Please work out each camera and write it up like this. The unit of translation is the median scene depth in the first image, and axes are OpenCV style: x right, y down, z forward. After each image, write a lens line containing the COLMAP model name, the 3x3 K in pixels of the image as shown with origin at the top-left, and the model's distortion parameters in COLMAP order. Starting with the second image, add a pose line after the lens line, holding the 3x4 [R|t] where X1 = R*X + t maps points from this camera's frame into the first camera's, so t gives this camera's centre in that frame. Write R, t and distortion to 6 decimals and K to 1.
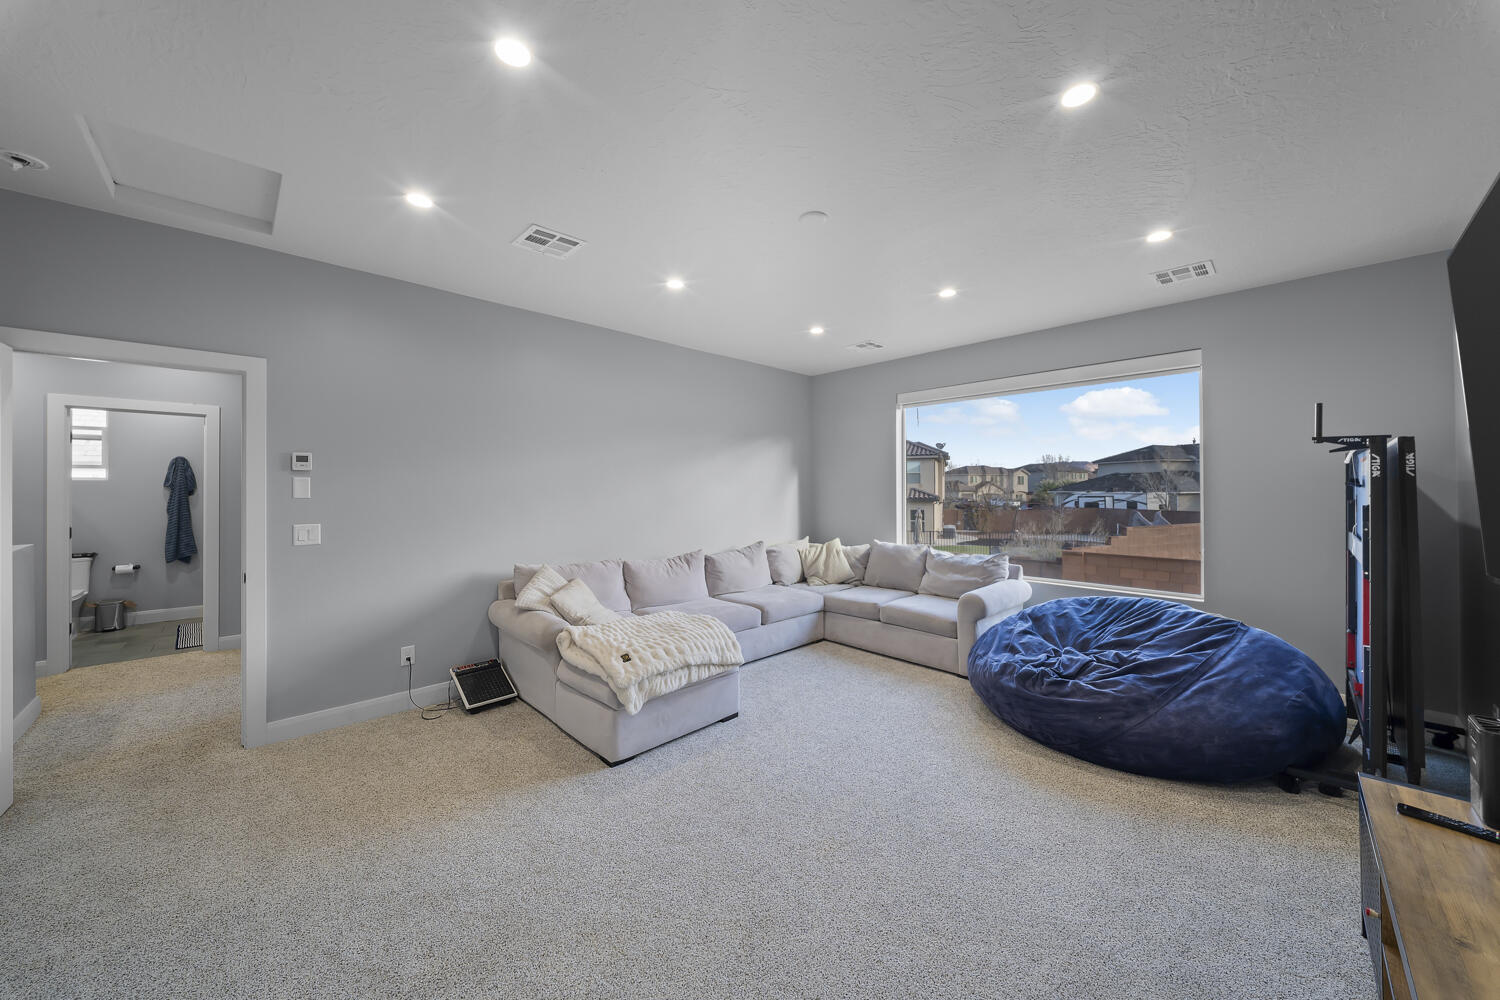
lens RADIAL K [[534.2, 0, 745.5], [0, 534.2, 484.9], [0, 0, 1]] dist [0.010296, -0.007495]
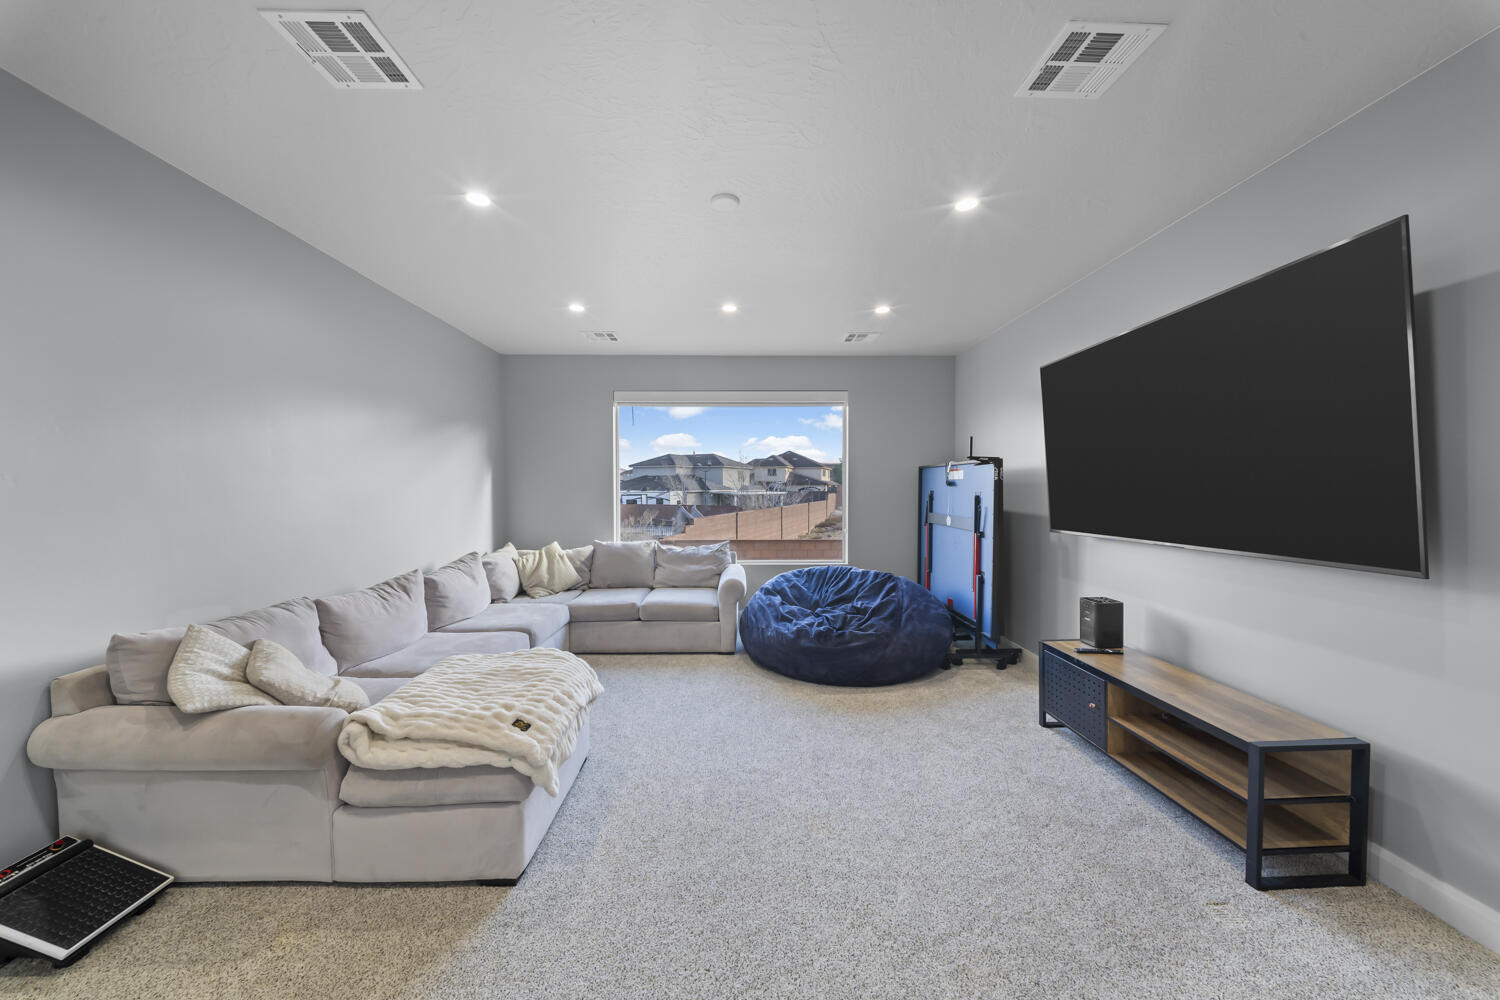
lens RADIAL K [[525.2, 0, 747.2], [0, 525.2, 499.7], [0, 0, 1]] dist [0.008329, -0.007022]
pose [[0.676171, -0.015516, 0.736581, -0.296291], [-0.005547, 0.999643, 0.026150, 0.003831], [-0.736724, -0.021768, 0.675843, 0.178094]]
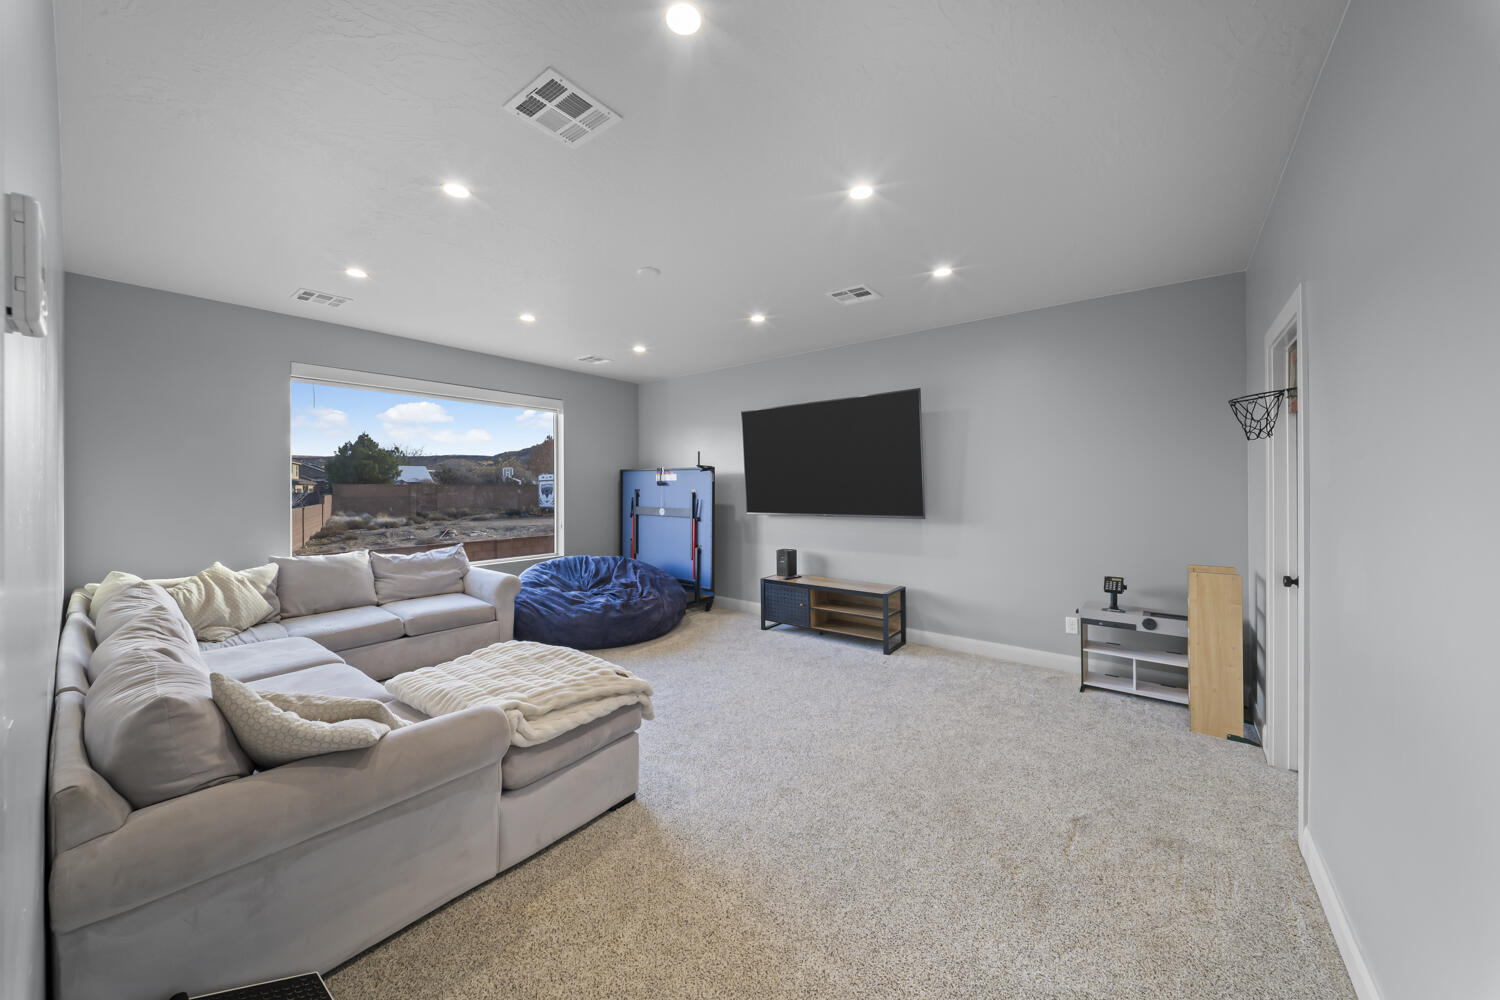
lens RADIAL K [[526.5, 0, 746.3], [0, 526.5, 496.8], [0, 0, 1]] dist [0.017125, -0.011770]
pose [[-0.145045, -0.013388, 0.989335, -0.618637], [-0.003414, 0.999909, 0.013031, 0.011209], [-0.989419, -0.001488, -0.145077, 0.517803]]
